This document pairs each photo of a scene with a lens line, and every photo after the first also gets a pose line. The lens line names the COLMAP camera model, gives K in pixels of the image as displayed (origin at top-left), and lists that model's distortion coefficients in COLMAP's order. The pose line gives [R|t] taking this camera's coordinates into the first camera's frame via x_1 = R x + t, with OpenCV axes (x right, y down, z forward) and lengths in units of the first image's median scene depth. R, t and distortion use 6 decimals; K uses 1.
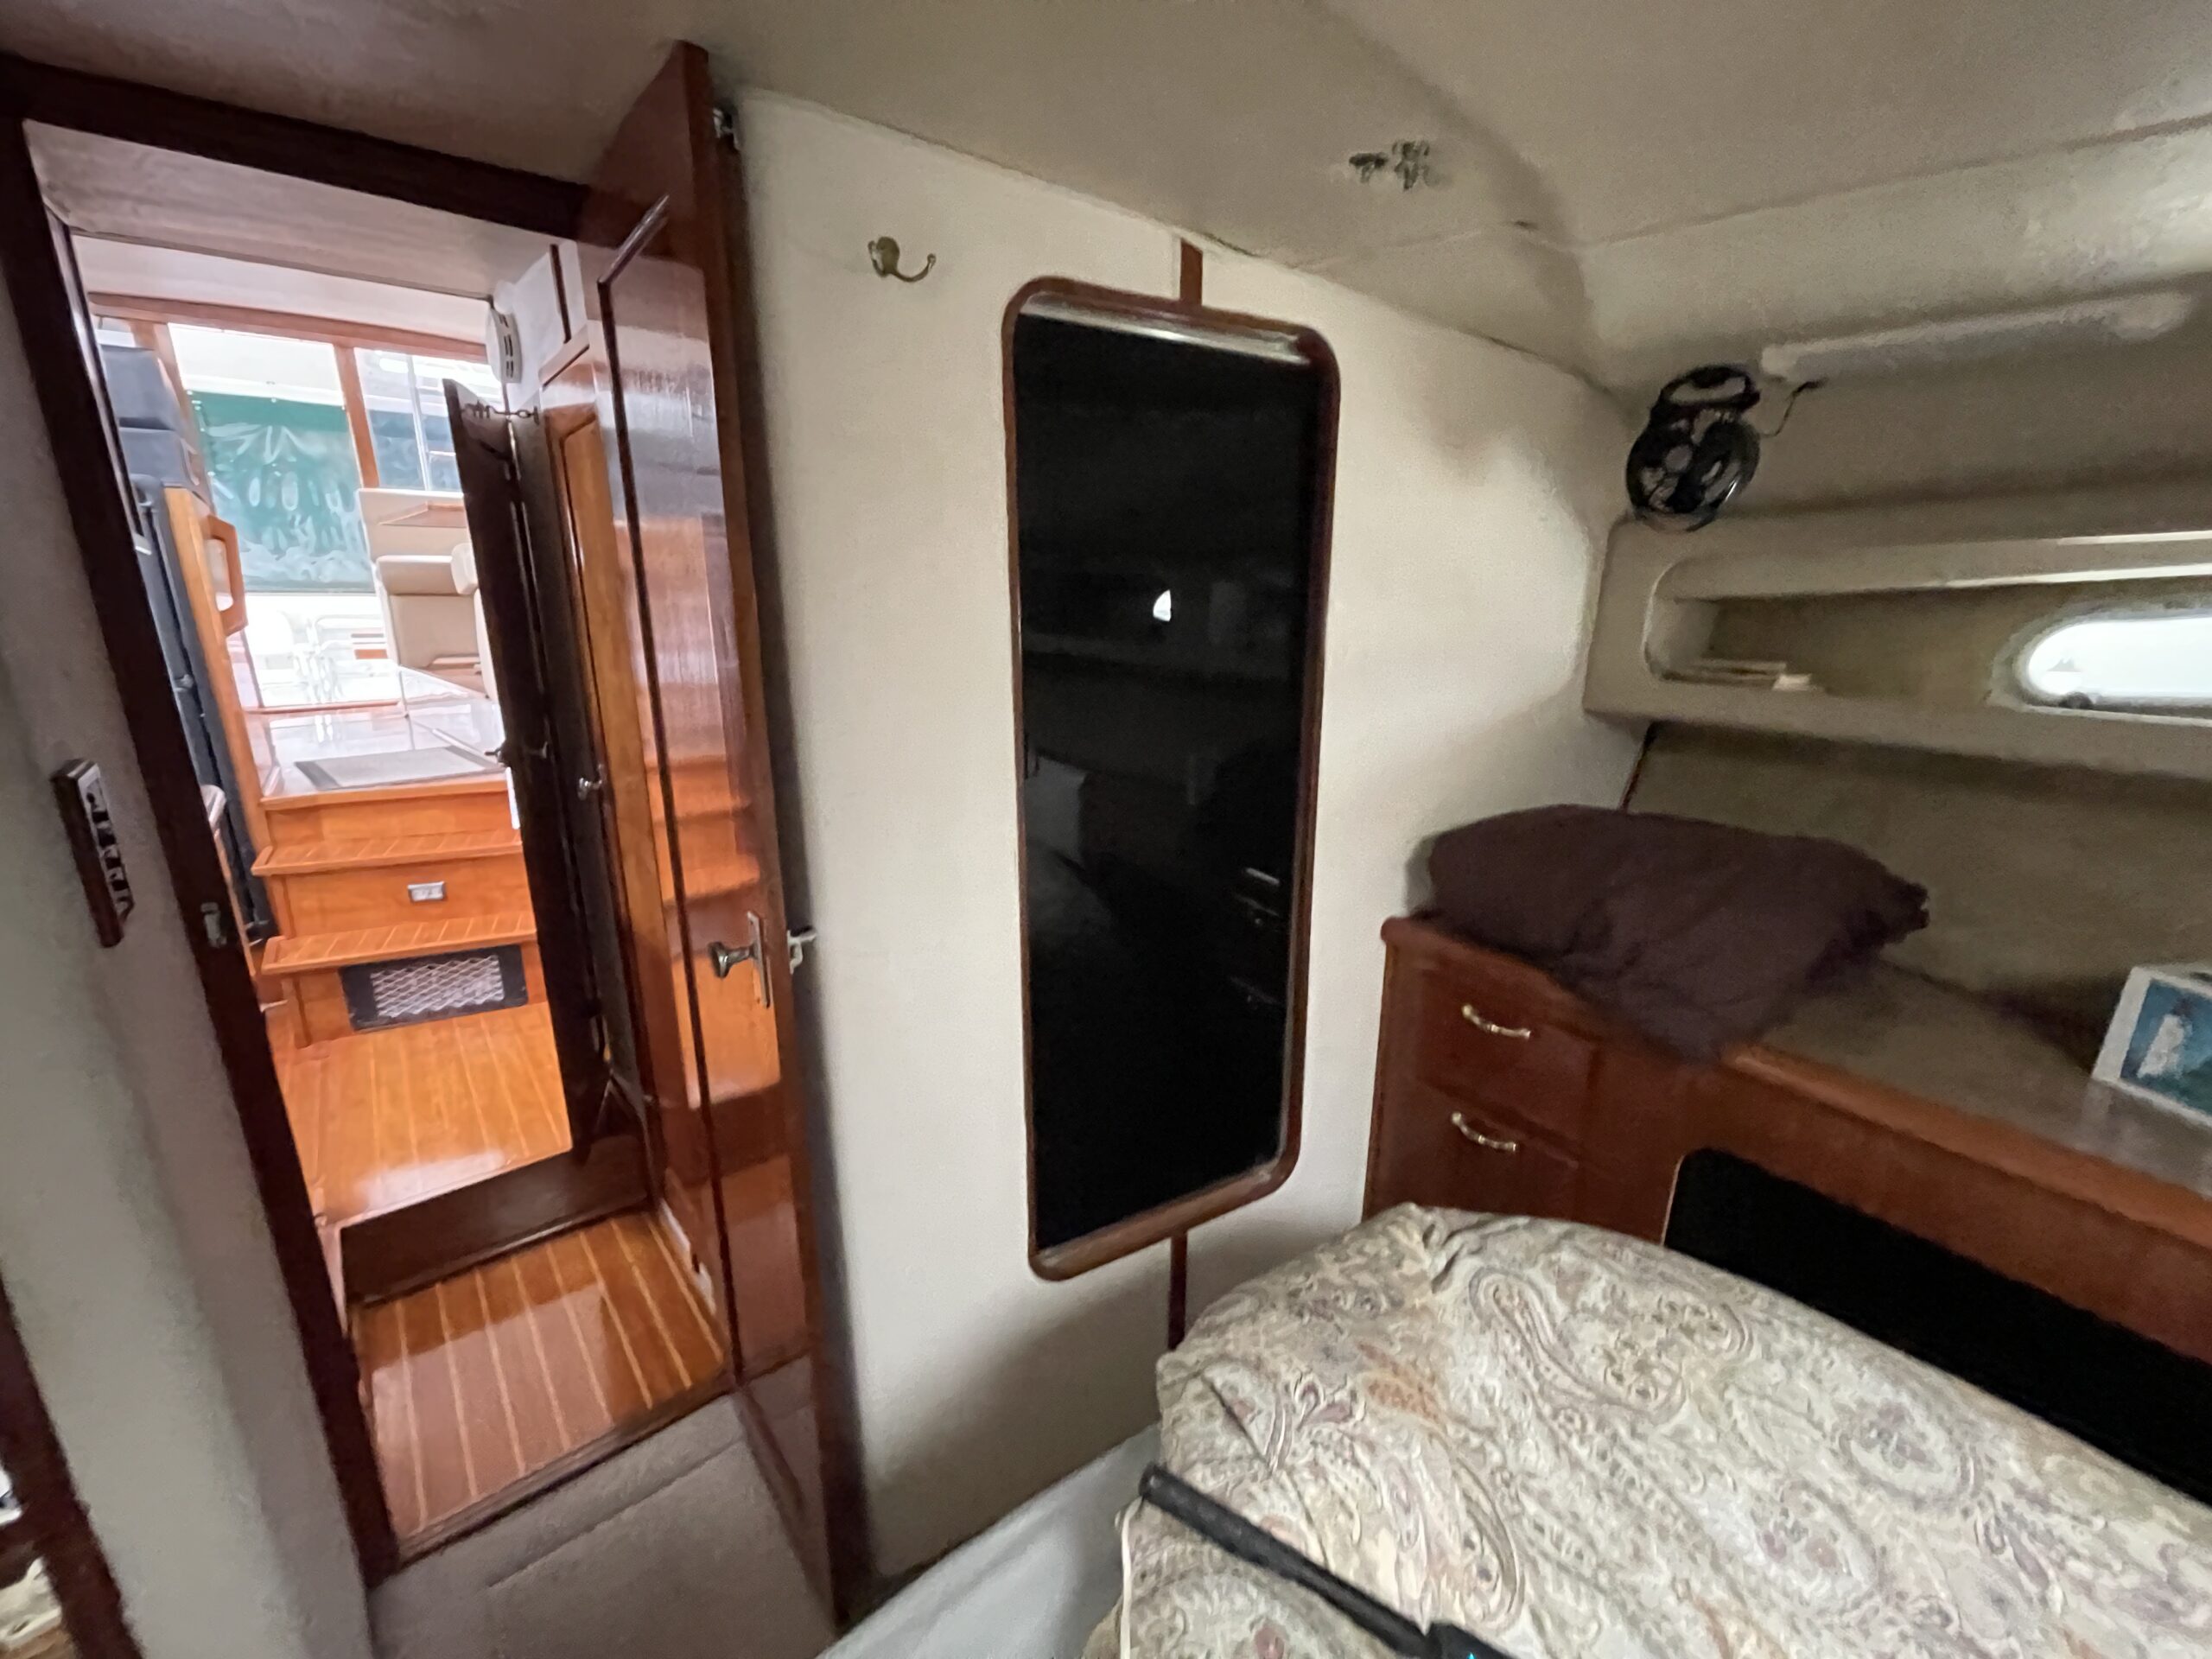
lens RADIAL K [[881.9, 0, 1102.9], [0, 881.9, 832.1], [0, 0, 1]] dist [-0.002863, -0.000207]
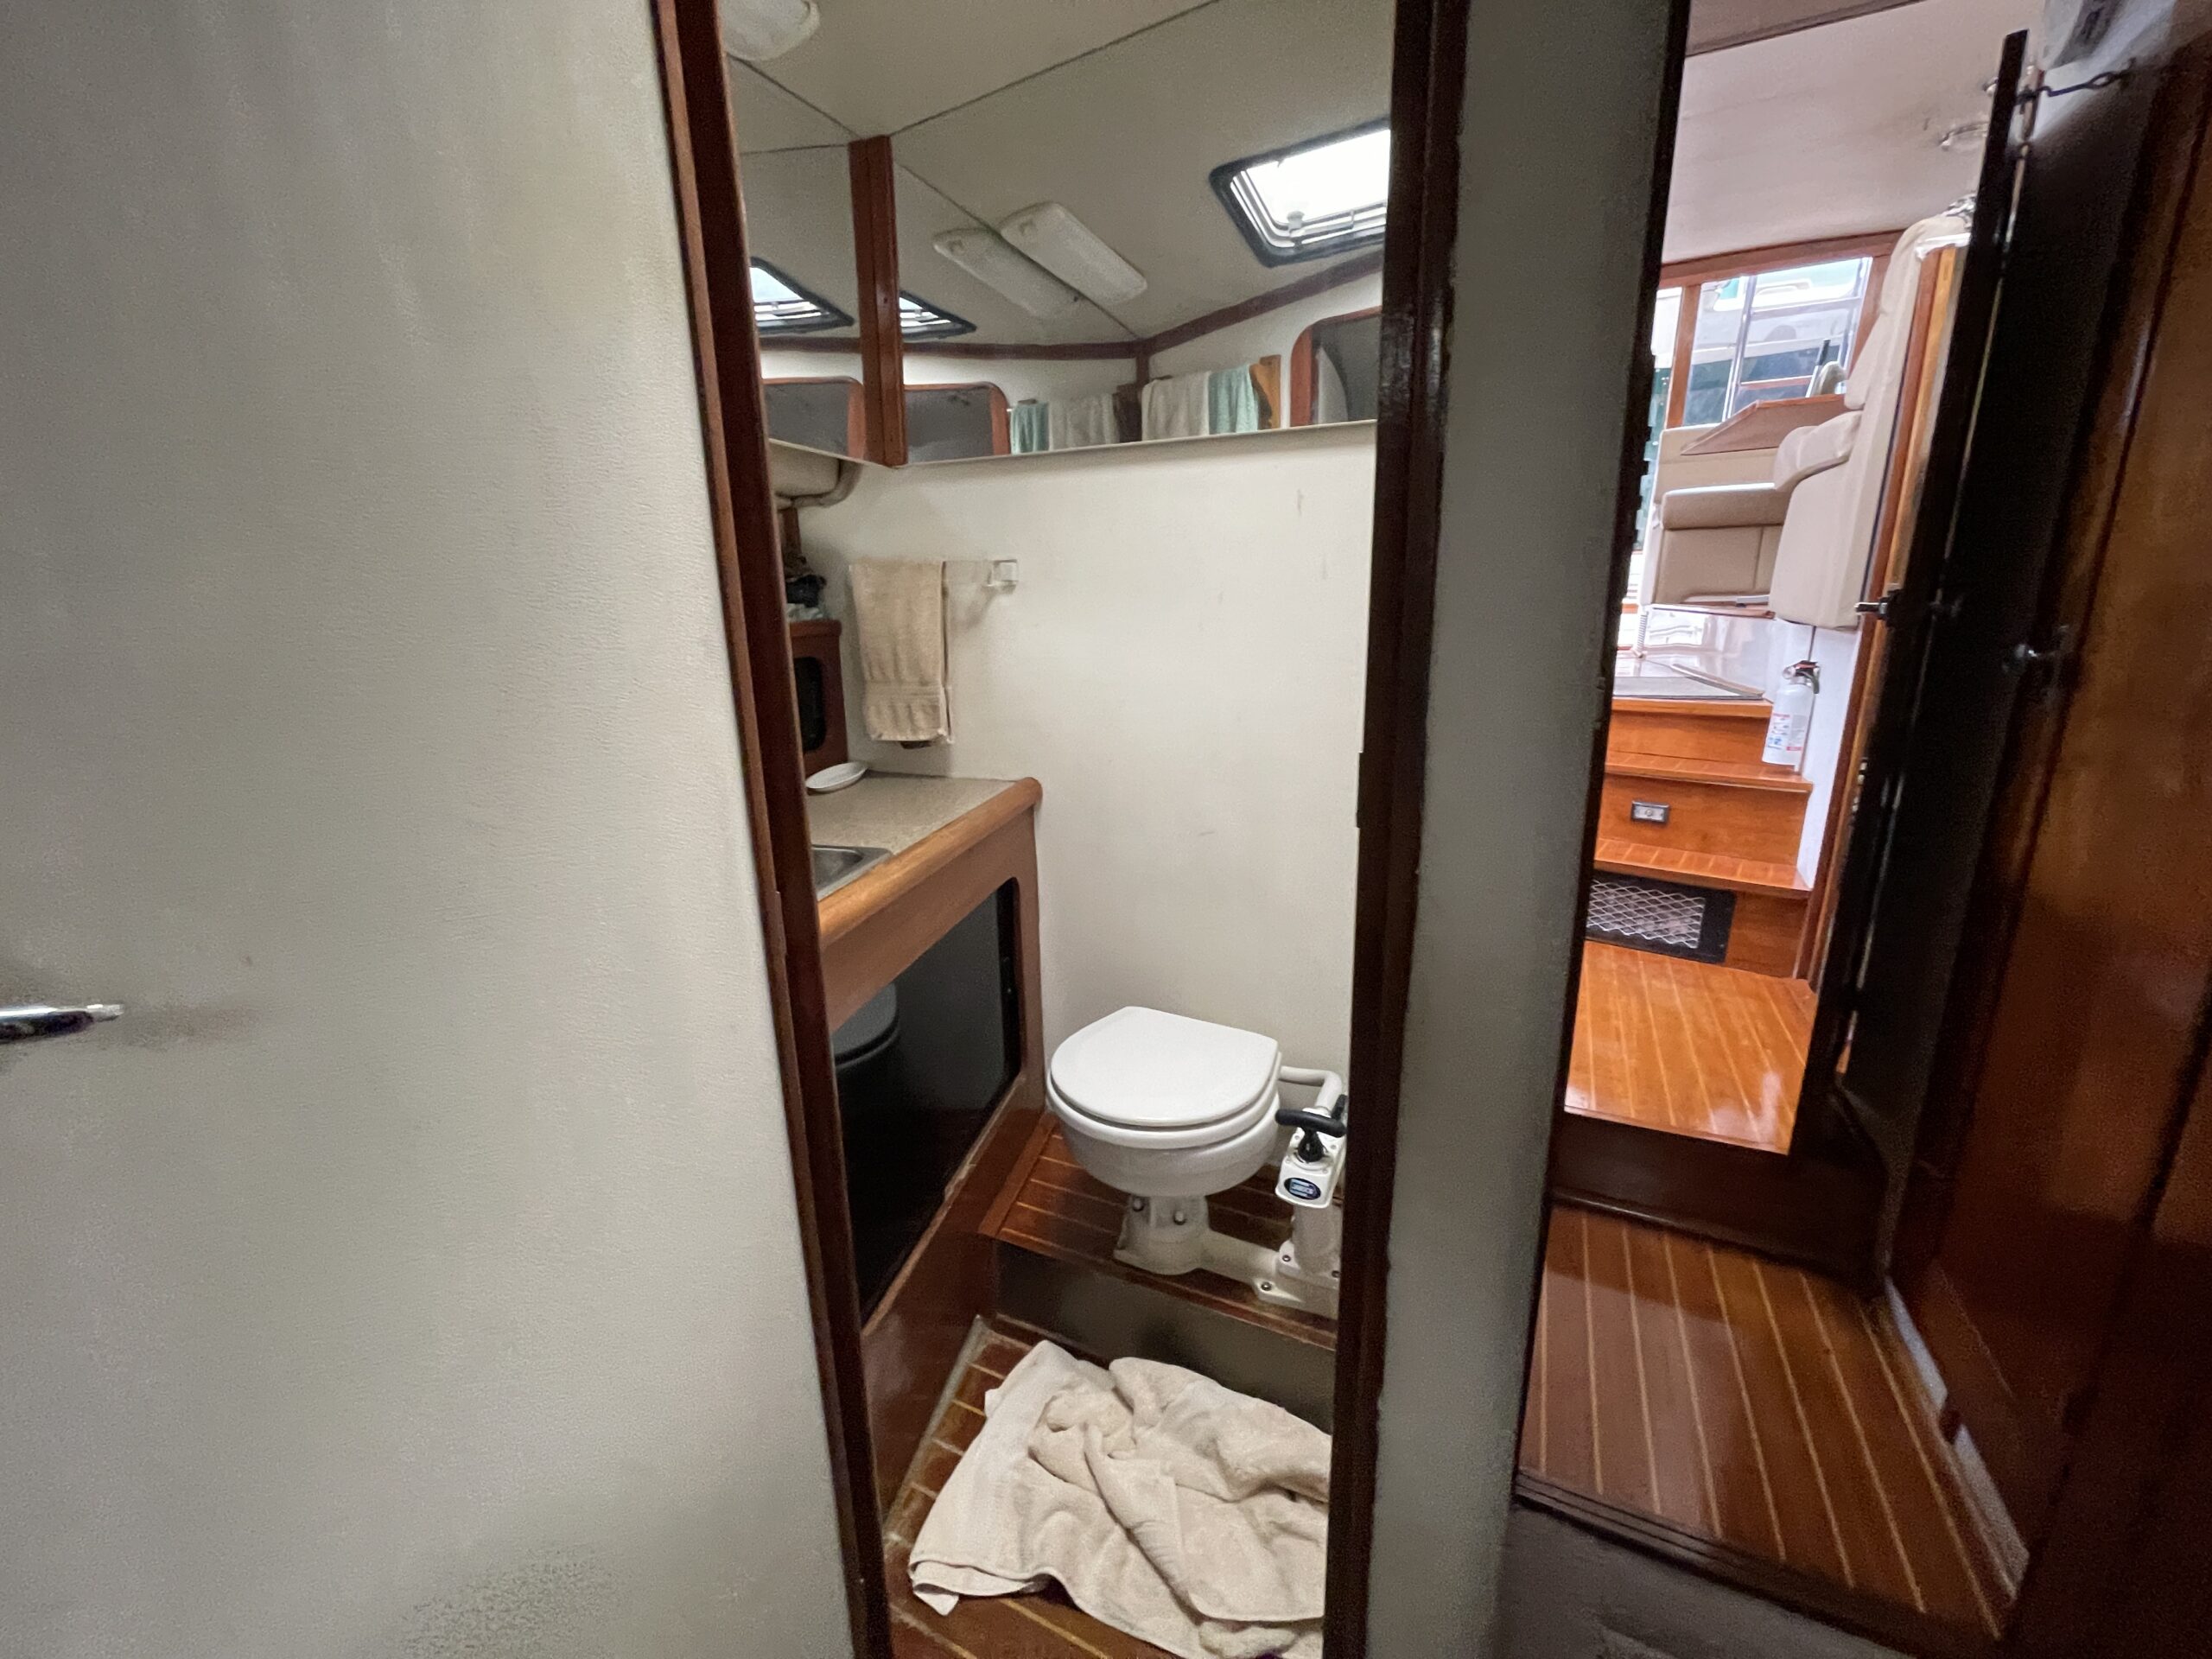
lens RADIAL K [[881.9, 0, 1093.0], [0, 881.9, 835.5], [0, 0, 1]] dist [-0.002863, -0.000207]
pose [[0.389269, 0.218305, -0.894881, -0.320020], [-0.207262, 0.967356, 0.145827, 0.157879], [0.897503, 0.128709, 0.421808, 0.168137]]
